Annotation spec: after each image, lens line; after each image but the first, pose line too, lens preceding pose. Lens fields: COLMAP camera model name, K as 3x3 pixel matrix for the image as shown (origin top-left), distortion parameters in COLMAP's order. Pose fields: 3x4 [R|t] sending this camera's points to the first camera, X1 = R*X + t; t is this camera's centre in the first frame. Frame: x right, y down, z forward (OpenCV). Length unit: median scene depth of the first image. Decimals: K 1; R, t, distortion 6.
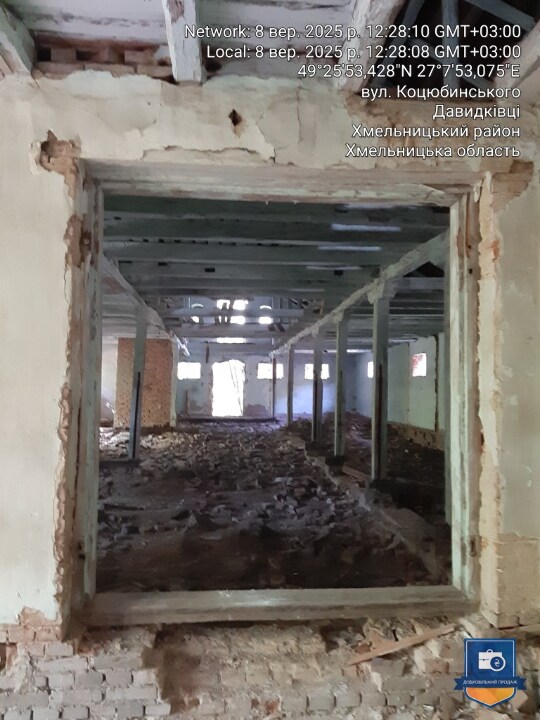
lens RADIAL K [[563.1, 0, 270.0], [0, 563.1, 360.0], [0, 0, 1]] dist [-0.001032, -0.000565]
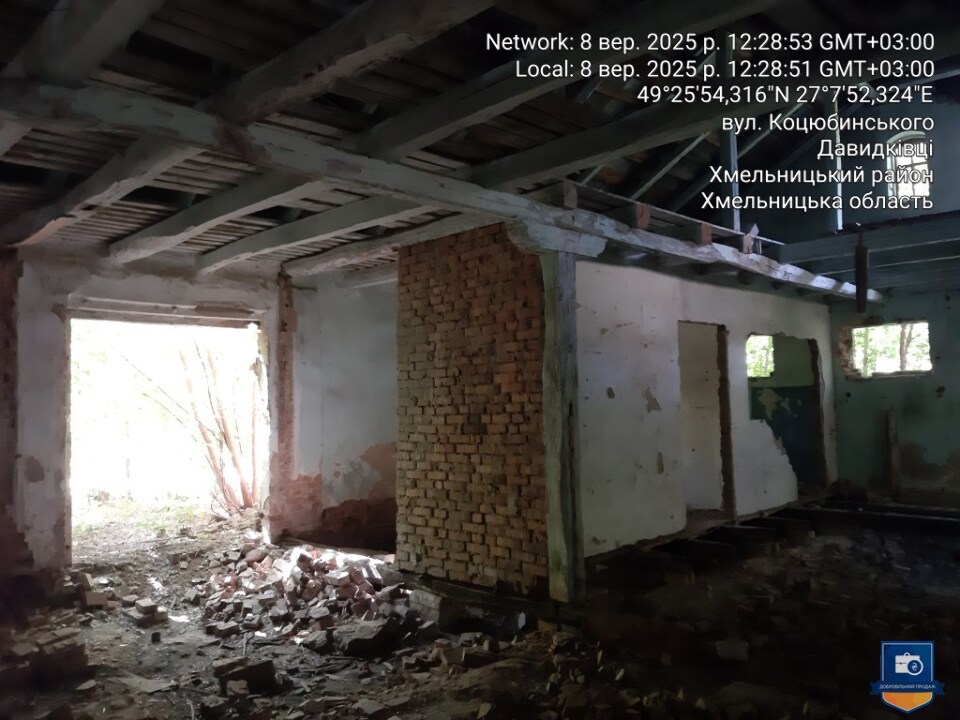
lens RADIAL K [[750.7, 0, 480.0], [0, 750.7, 360.0], [0, 0, 1]] dist [-0.001032, -0.000565]
pose [[0.638189, -0.063355, -0.767269, 0.039102], [0.066896, 0.997402, -0.026715, 0.030184], [0.766968, -0.034278, 0.640769, 0.790125]]
